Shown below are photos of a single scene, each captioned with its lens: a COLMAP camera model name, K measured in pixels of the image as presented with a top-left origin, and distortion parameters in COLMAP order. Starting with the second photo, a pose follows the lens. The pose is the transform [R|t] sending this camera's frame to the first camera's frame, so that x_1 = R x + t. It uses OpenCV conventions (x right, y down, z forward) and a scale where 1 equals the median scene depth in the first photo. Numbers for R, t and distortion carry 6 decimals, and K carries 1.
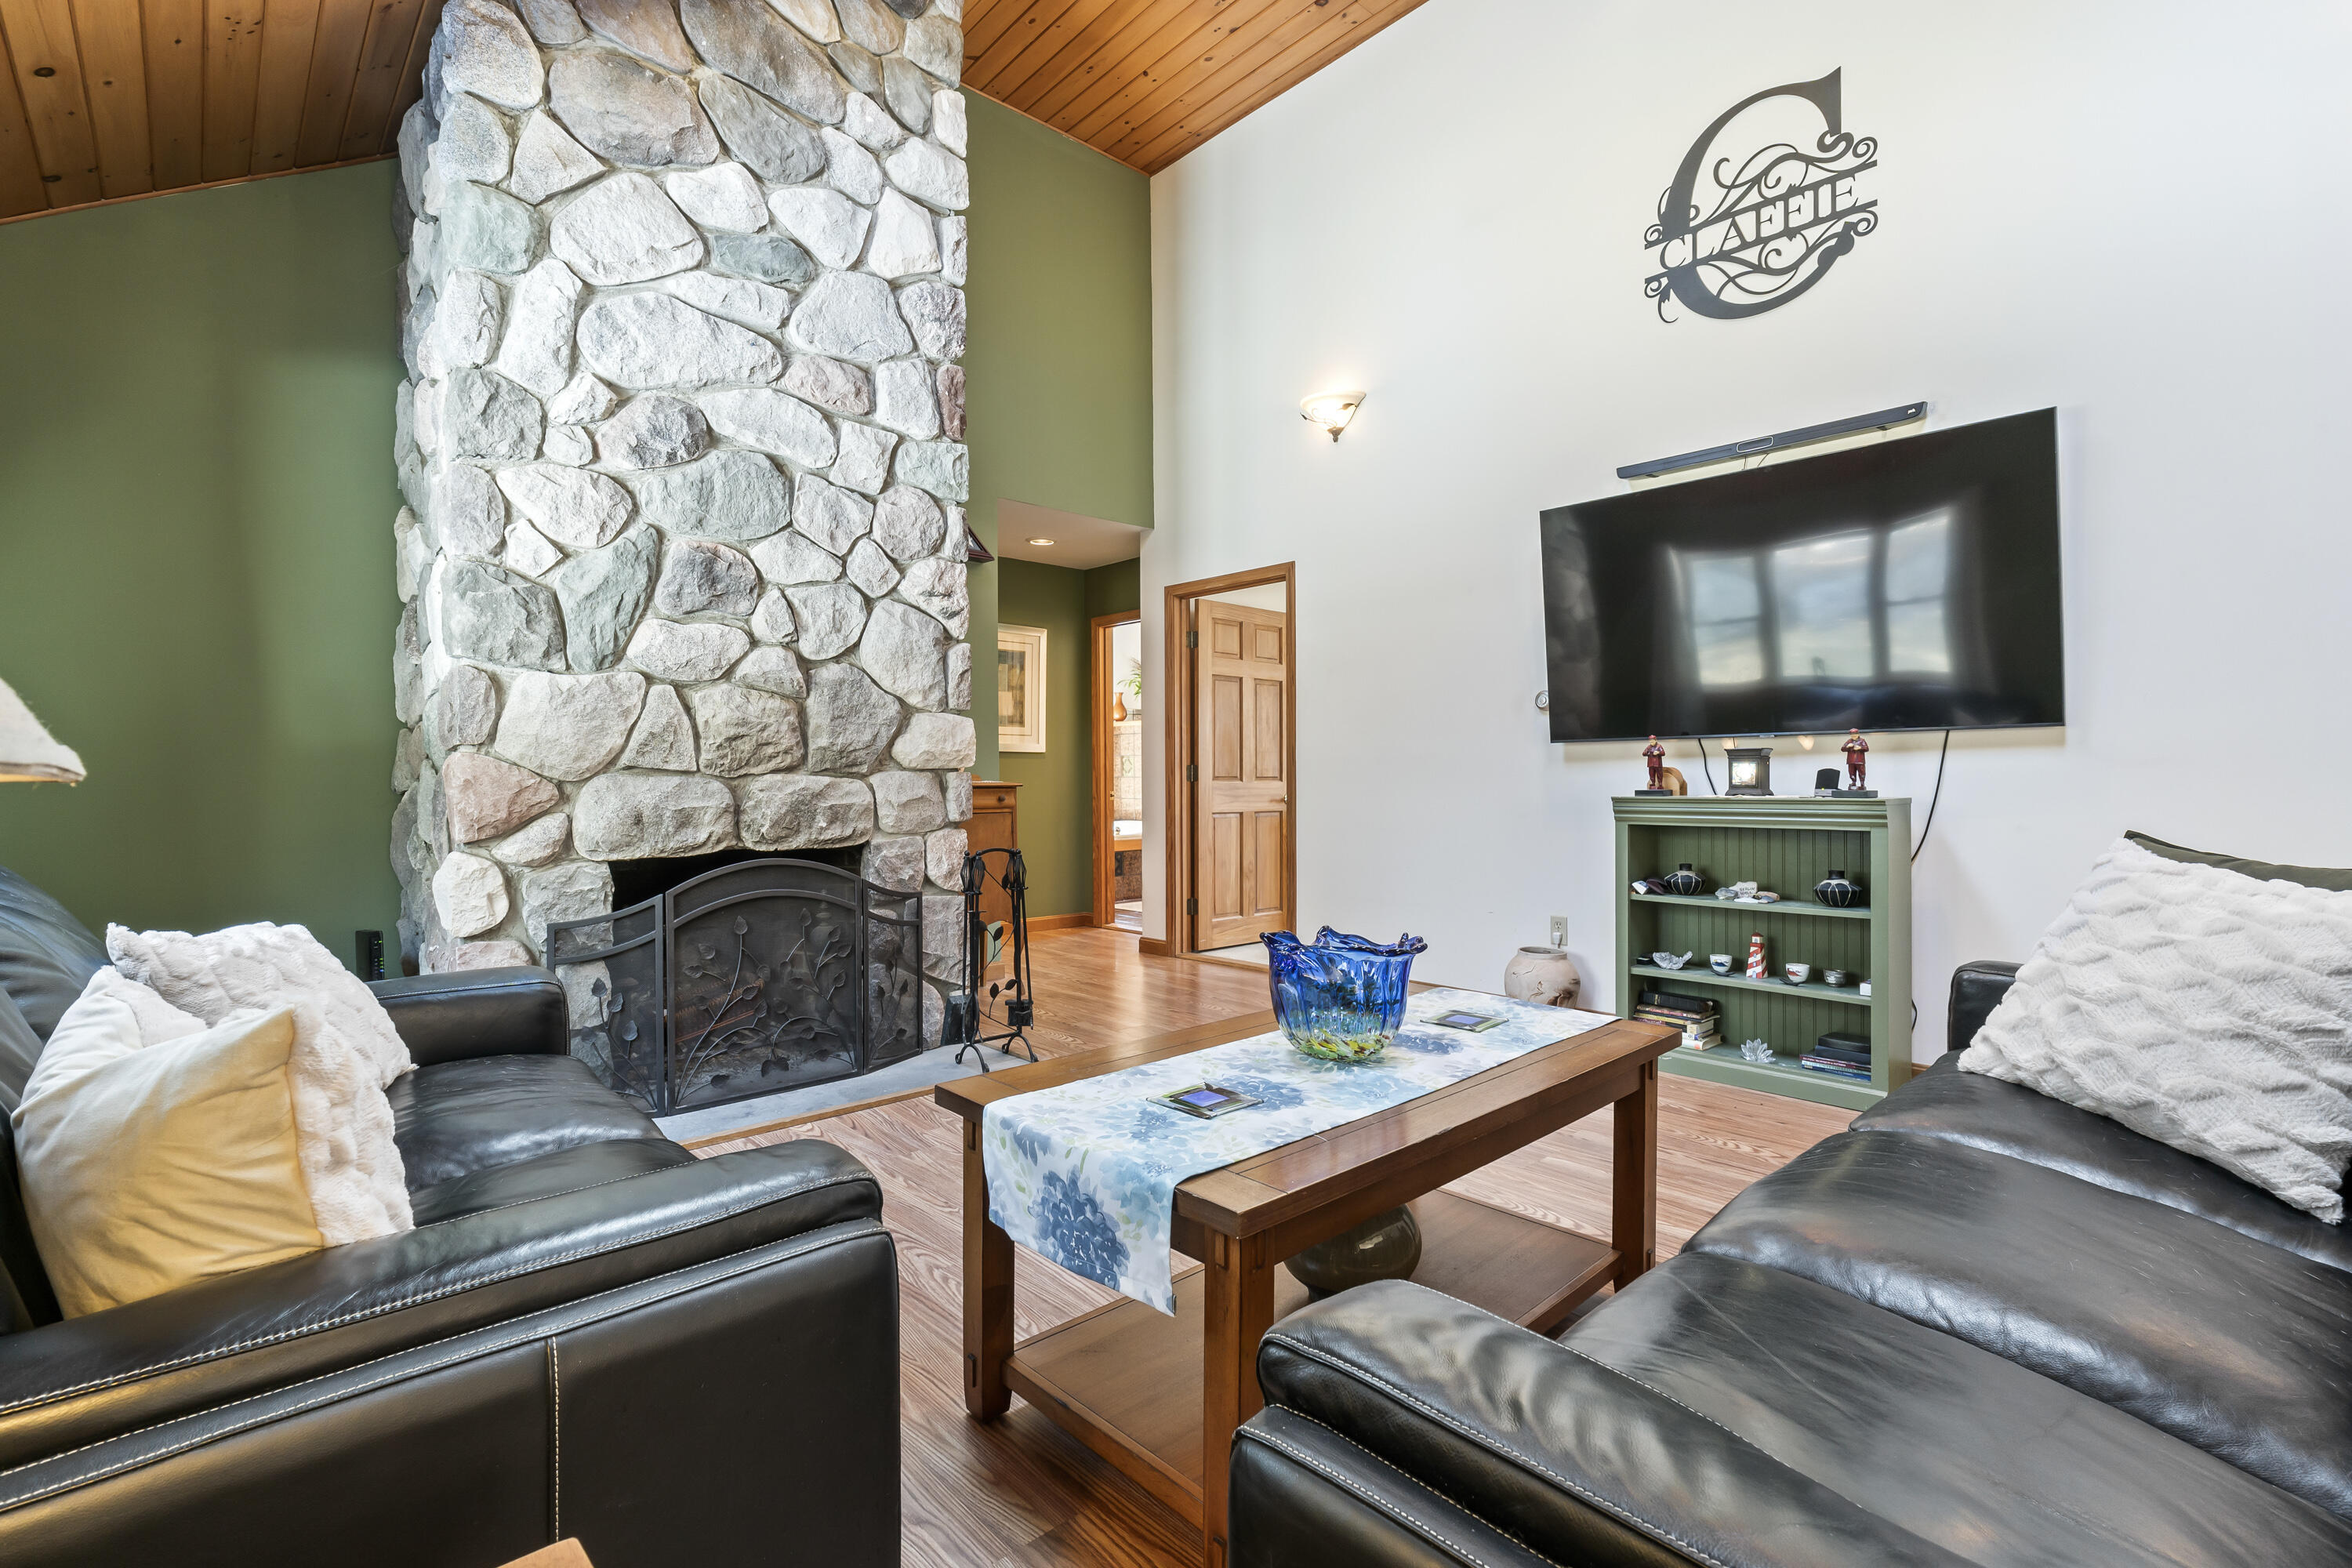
lens RADIAL K [[1067.5, 0, 1177.3], [0, 1067.5, 777.5], [0, 0, 1]] dist [-0.004641, -0.000402]
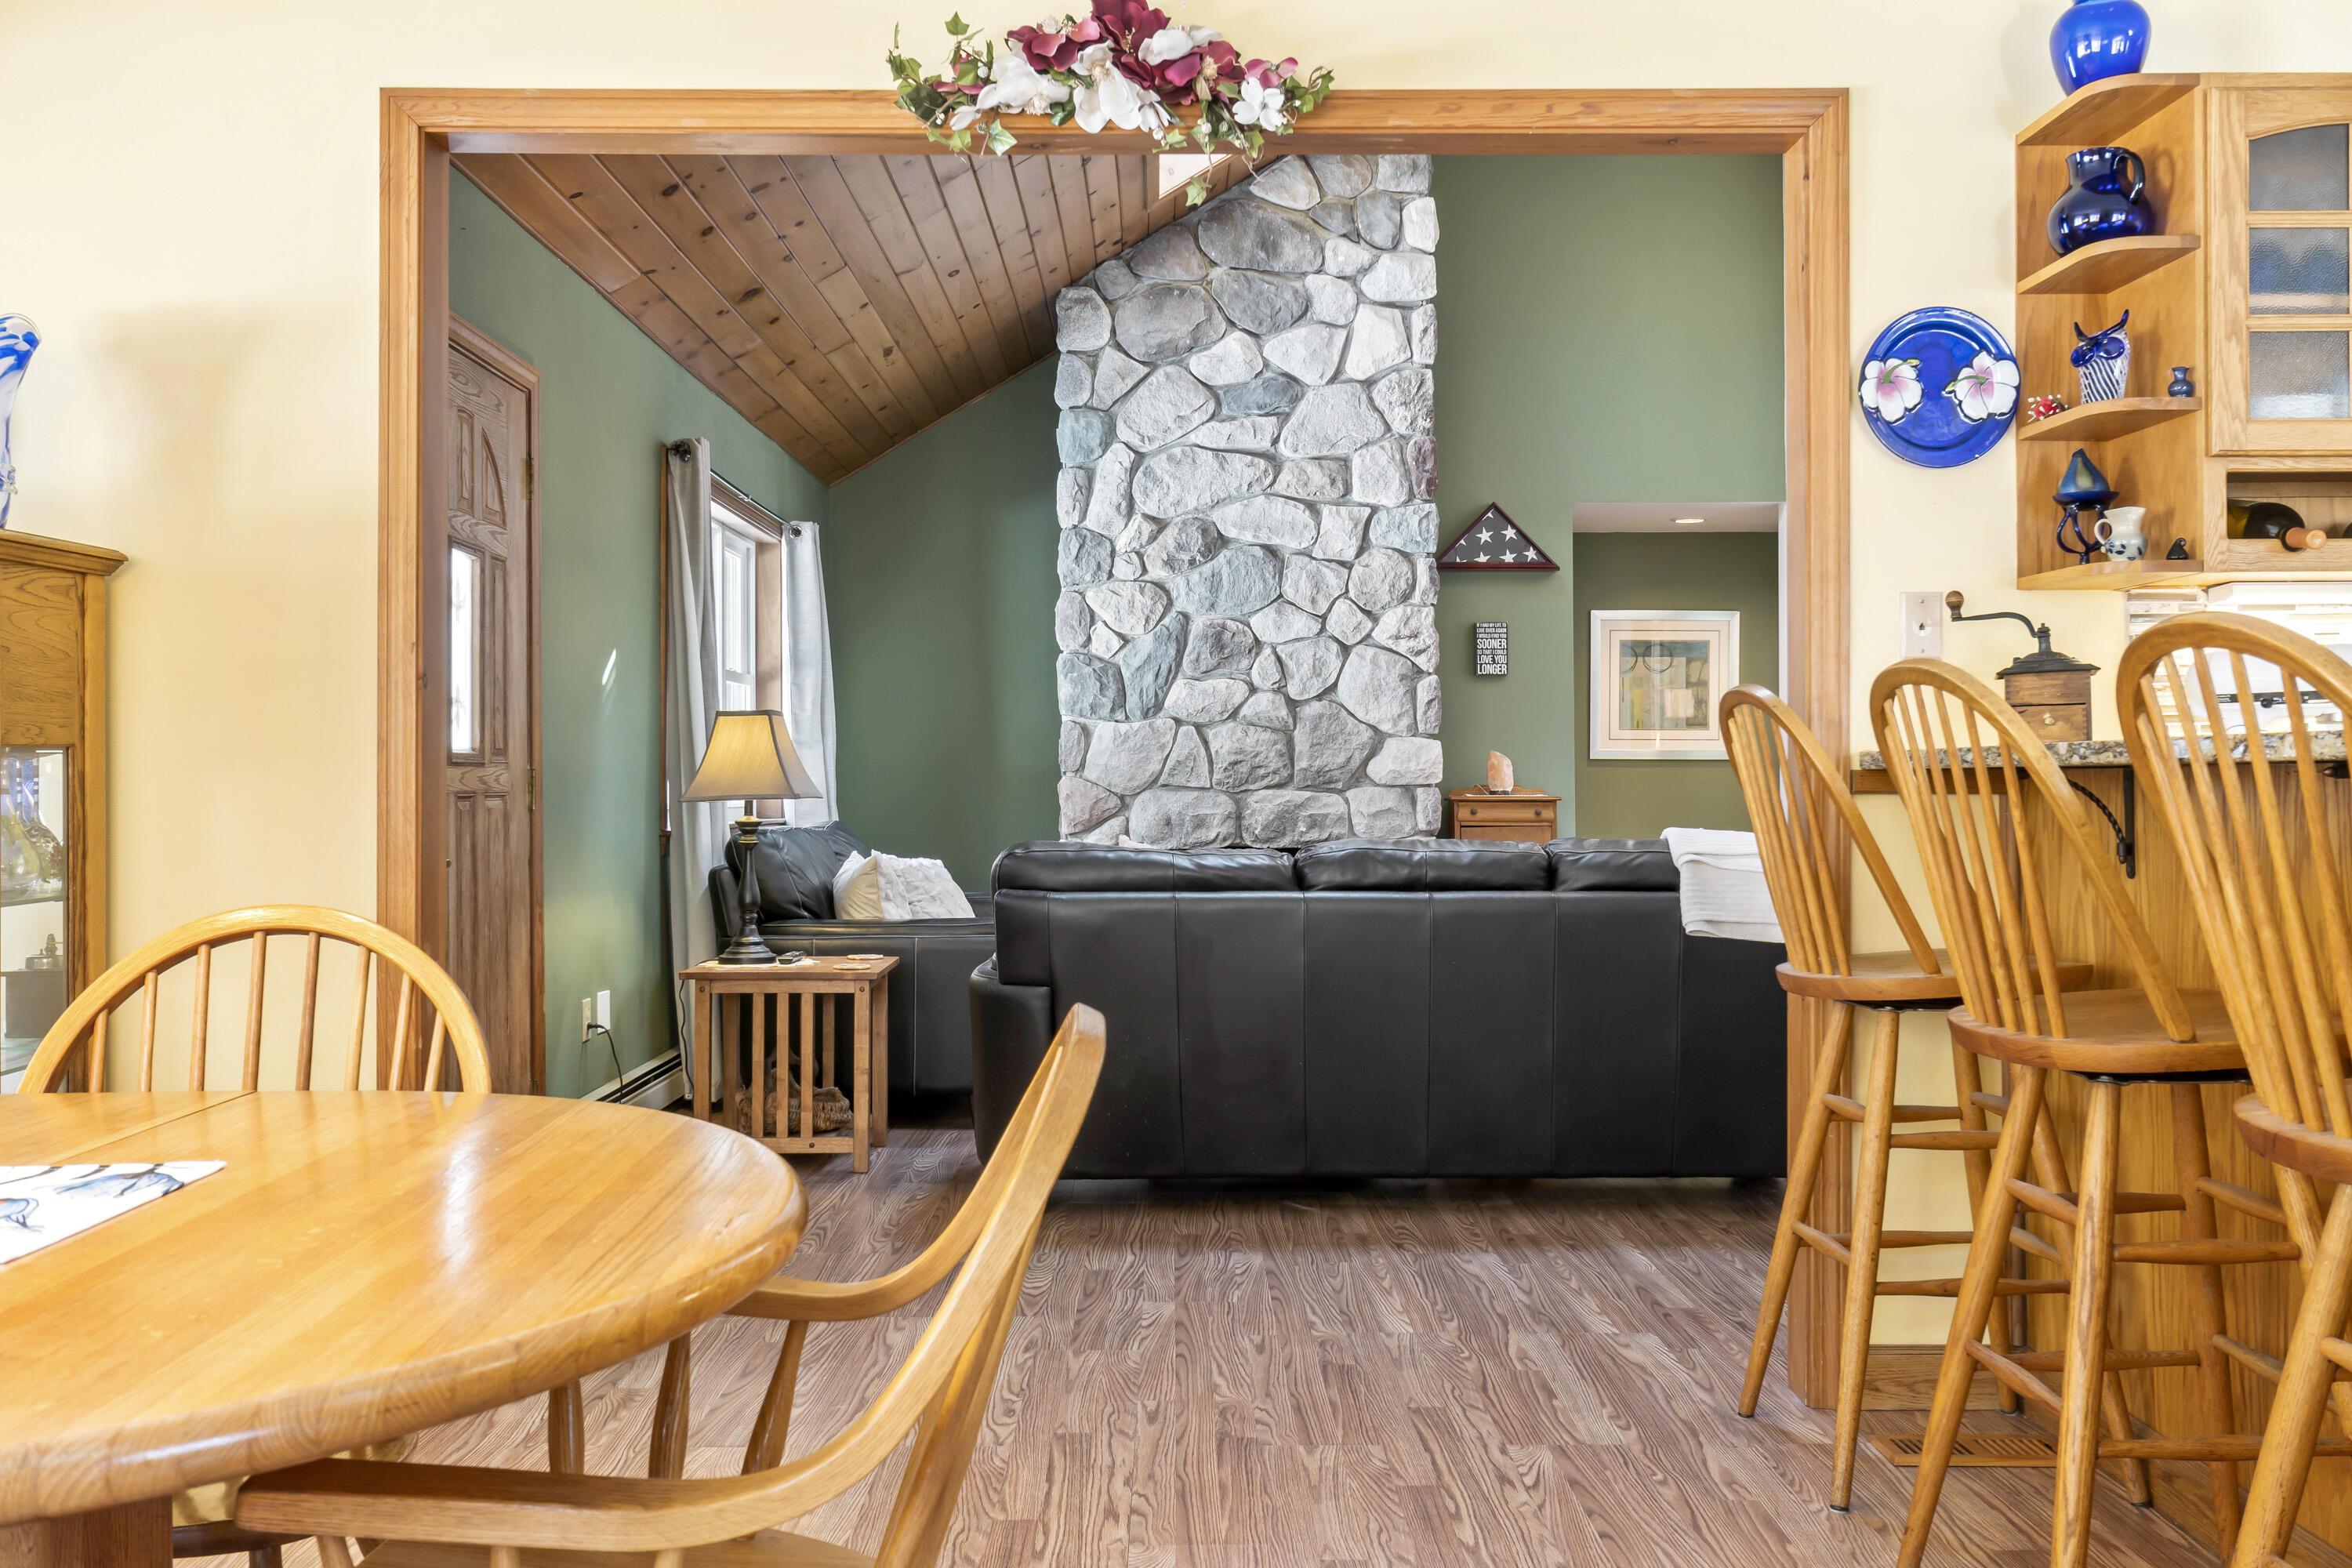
lens RADIAL K [[2006.1, 0, 1186.2], [0, 2006.1, 774.8], [0, 0, 1]] dist [0.000300, 0.001945]
pose [[0.745373, -0.000302, -0.666648, 1.177076], [0.001117, 0.999999, 0.000795, -0.023211], [0.666647, -0.001337, 0.745372, -0.891153]]
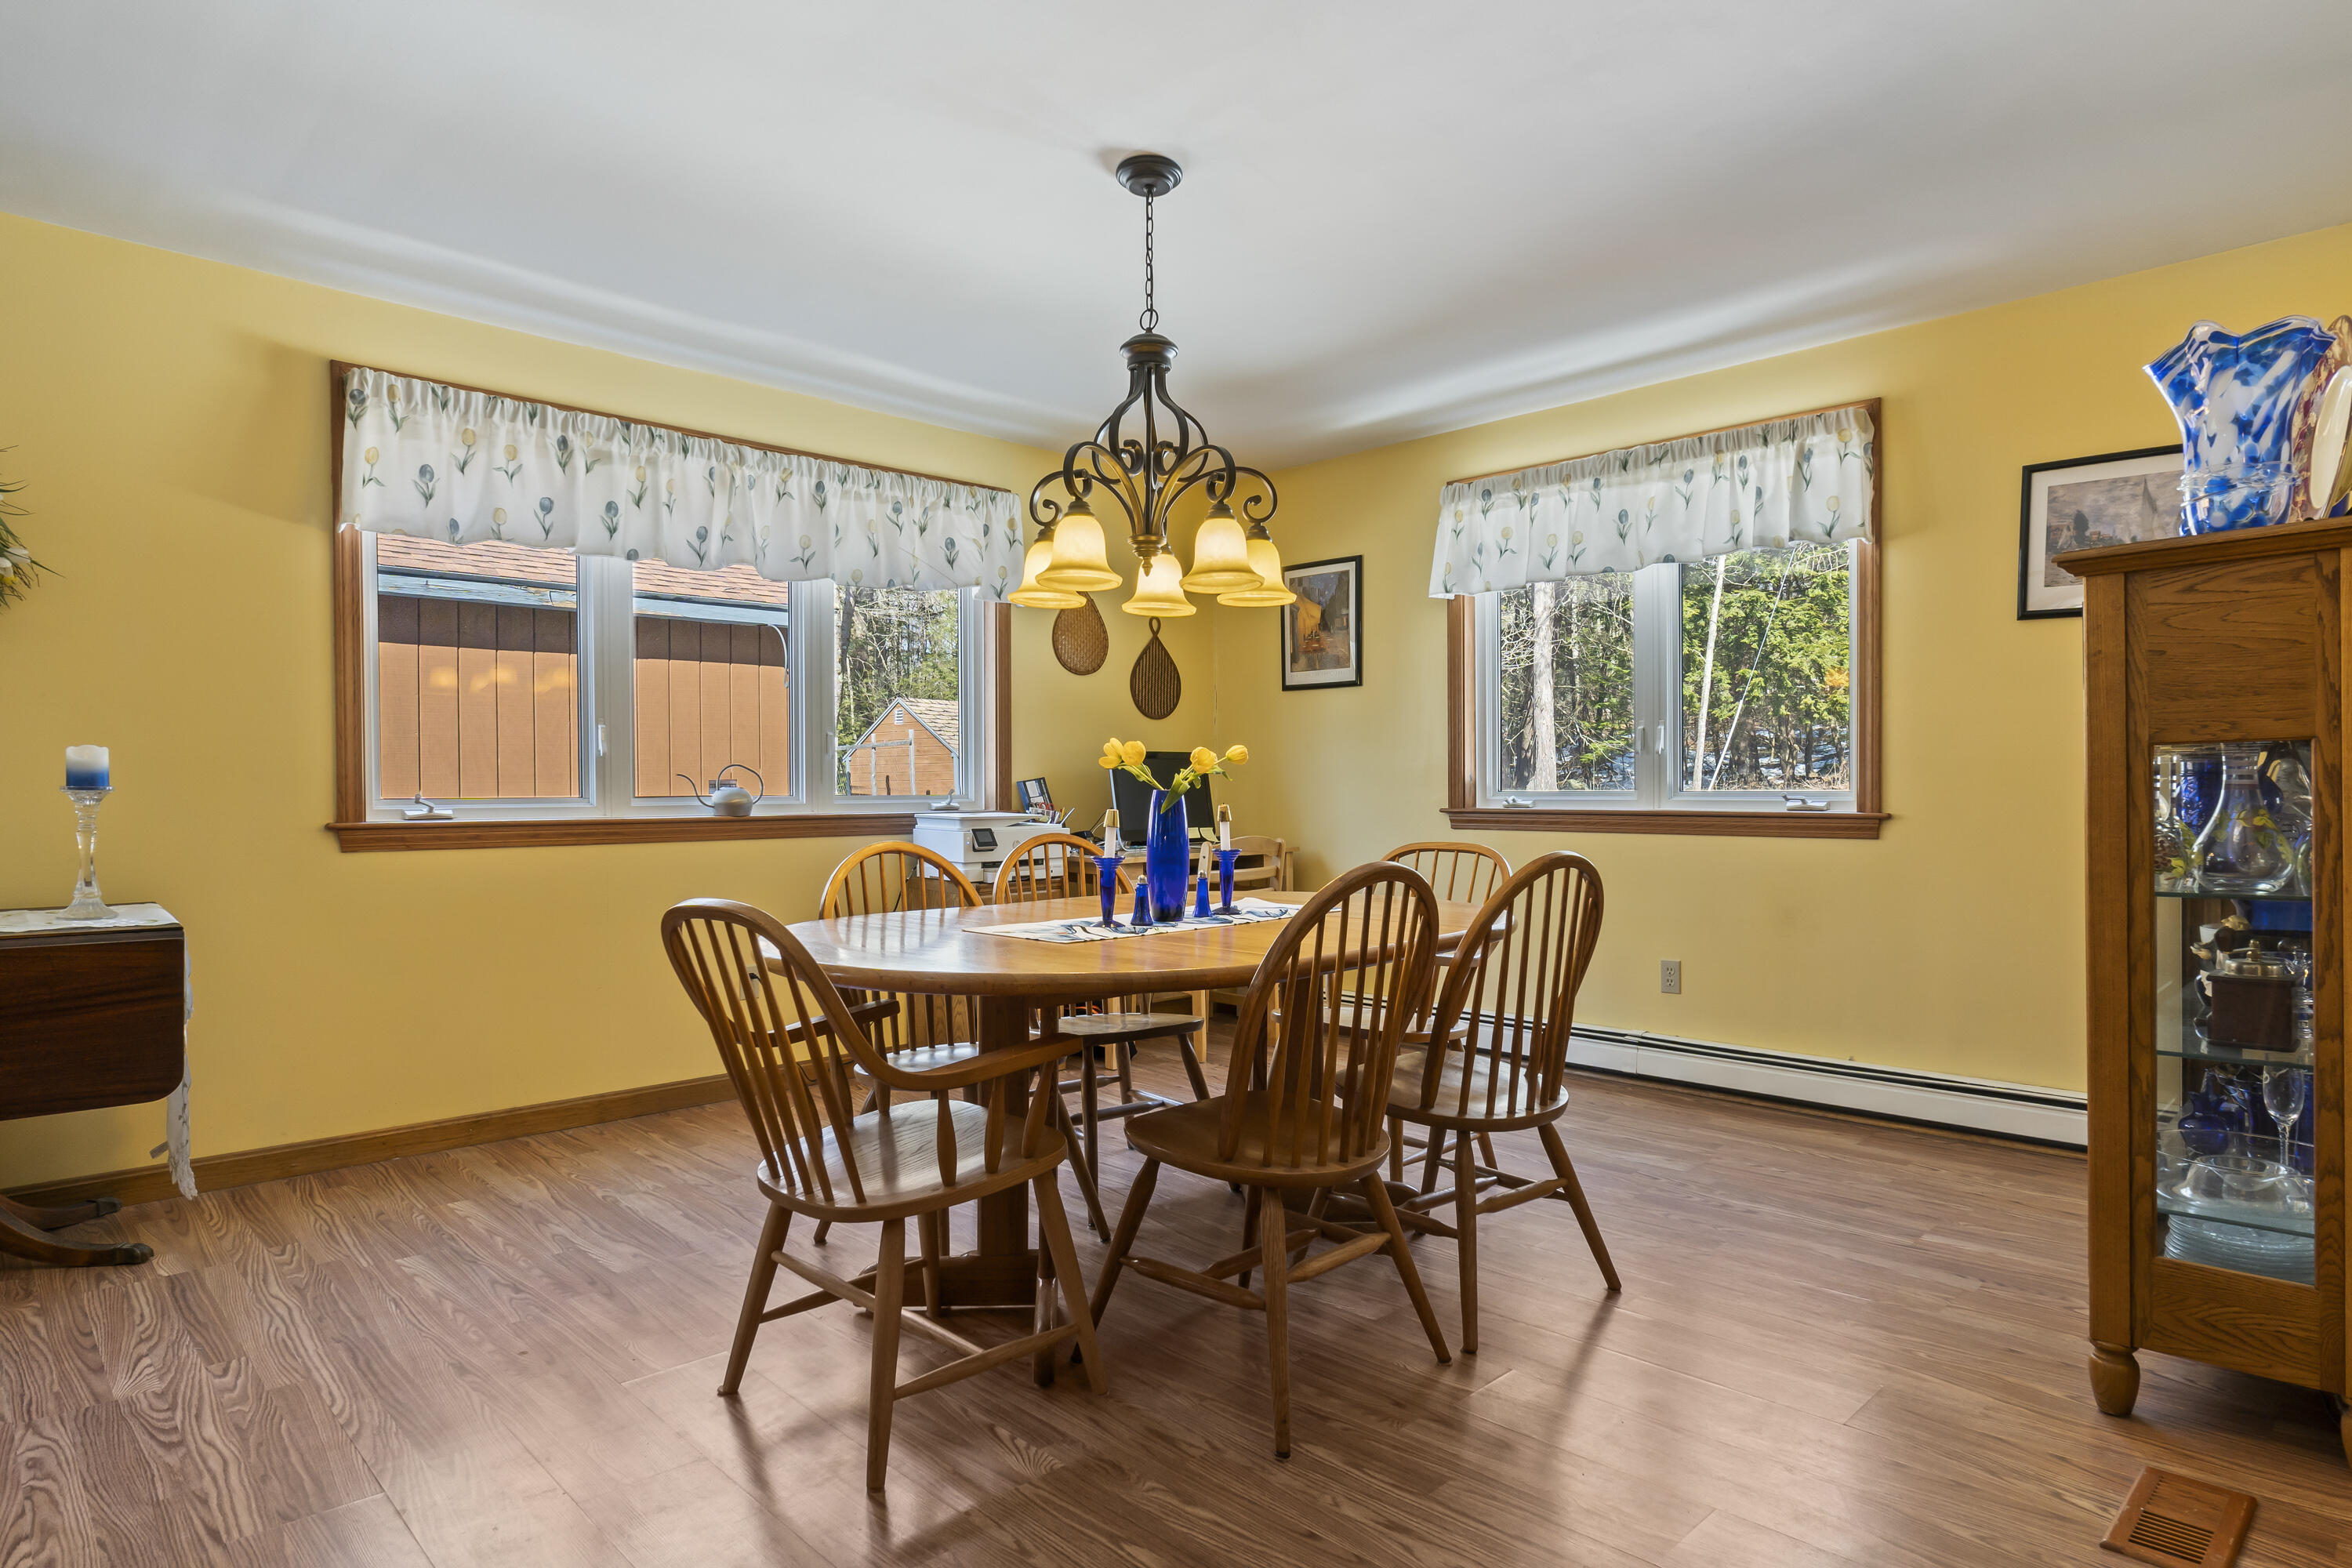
lens RADIAL K [[1297.8, 0, 1180.8], [0, 1297.8, 802.6], [0, 0, 1]] dist [0.000270, -0.000937]
pose [[-0.999196, 0.010748, -0.038629, 0.697048], [0.010517, 0.999926, 0.006160, -0.016874], [0.038693, 0.005749, -0.999235, -0.019059]]
